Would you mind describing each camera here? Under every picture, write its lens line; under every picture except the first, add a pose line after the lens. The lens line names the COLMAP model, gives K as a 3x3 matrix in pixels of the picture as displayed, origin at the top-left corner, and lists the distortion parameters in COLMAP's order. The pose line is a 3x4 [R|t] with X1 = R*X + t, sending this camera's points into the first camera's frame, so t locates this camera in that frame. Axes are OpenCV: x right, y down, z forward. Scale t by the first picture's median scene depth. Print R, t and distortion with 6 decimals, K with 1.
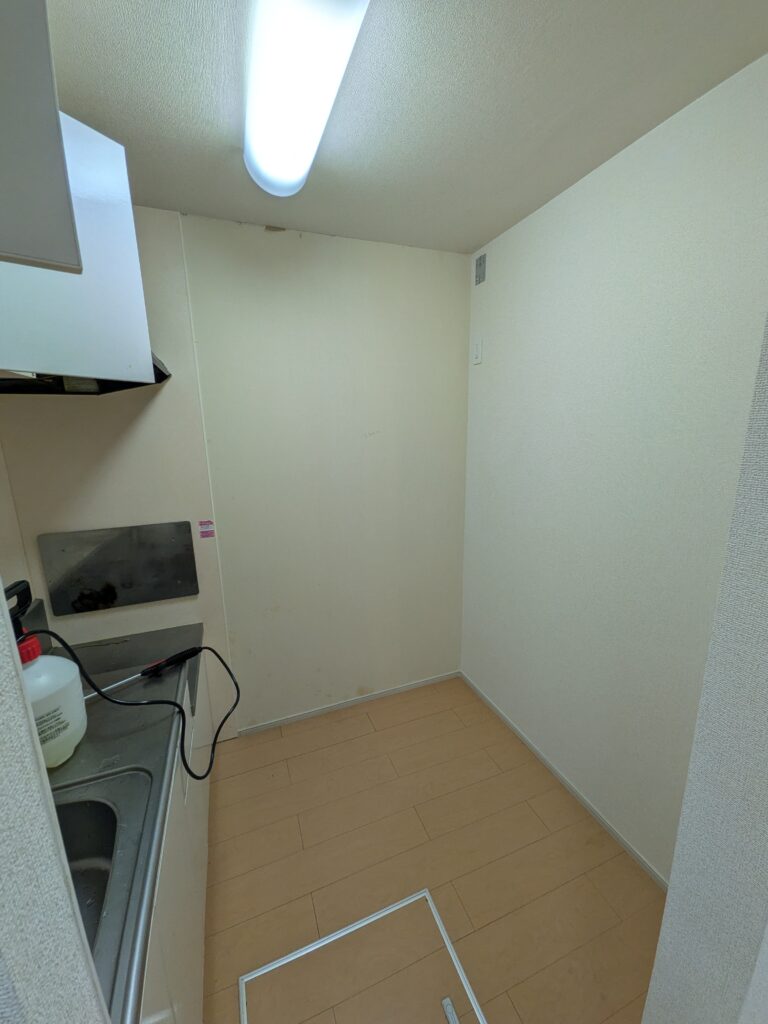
lens RADIAL K [[404.8, 0, 382.5], [0, 404.8, 512.2], [0, 0, 1]] dist [0.002855, -0.000094]
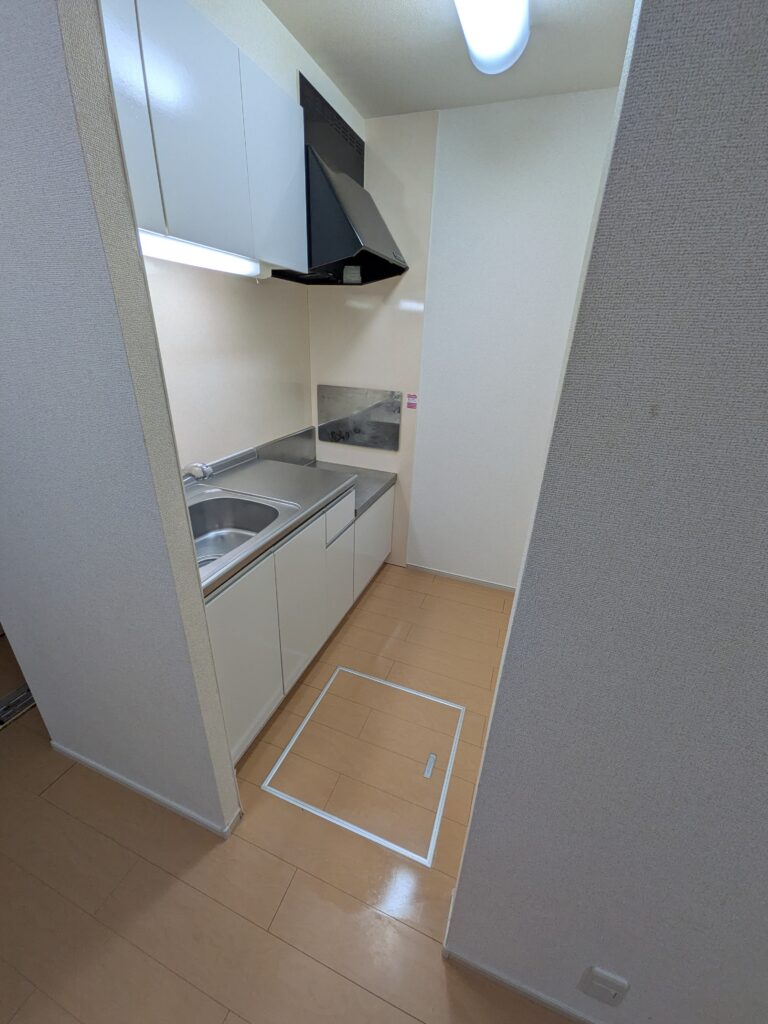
lens RADIAL K [[404.8, 0, 382.5], [0, 404.8, 512.2], [0, 0, 1]] dist [0.002855, -0.000094]
pose [[0.741829, 0.315413, -0.591781, 0.390260], [-0.196806, 0.946021, 0.257511, 0.067385], [0.641059, -0.074563, 0.763861, -0.060156]]
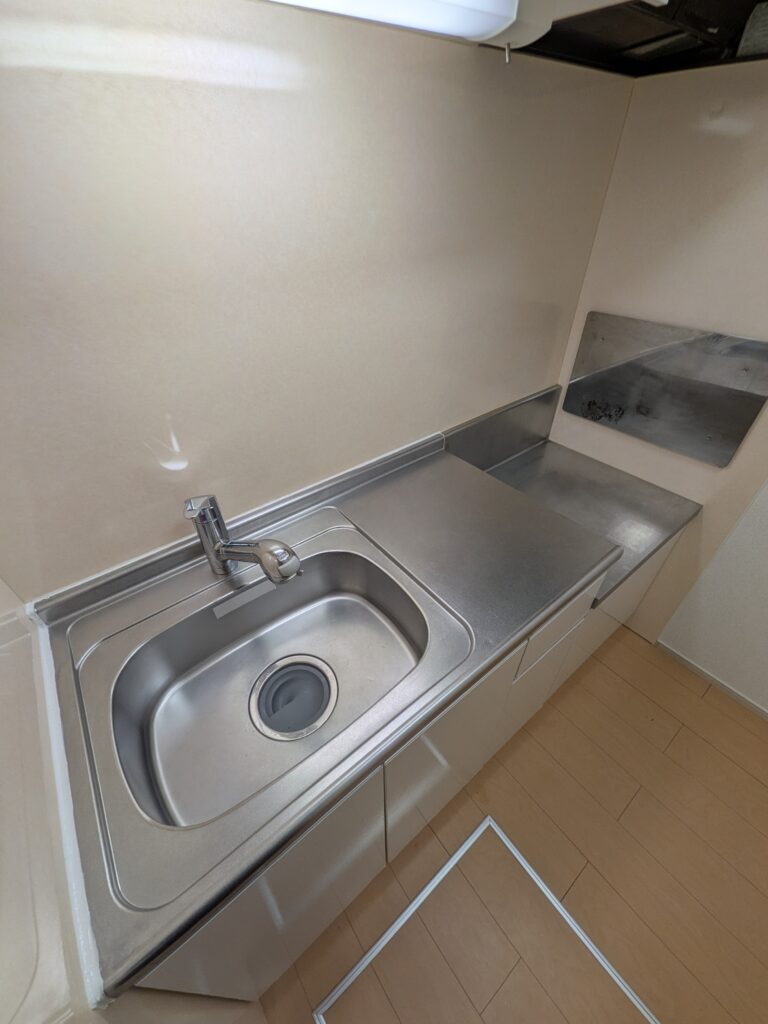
lens RADIAL K [[407.3, 0, 379.7], [0, 407.3, 514.1], [0, 0, 1]] dist [0.022834, -0.010316]
pose [[0.280189, 0.604228, -0.745924, -0.081604], [-0.192805, 0.796636, 0.572884, -0.011536], [0.940383, -0.016698, 0.339707, 0.284309]]
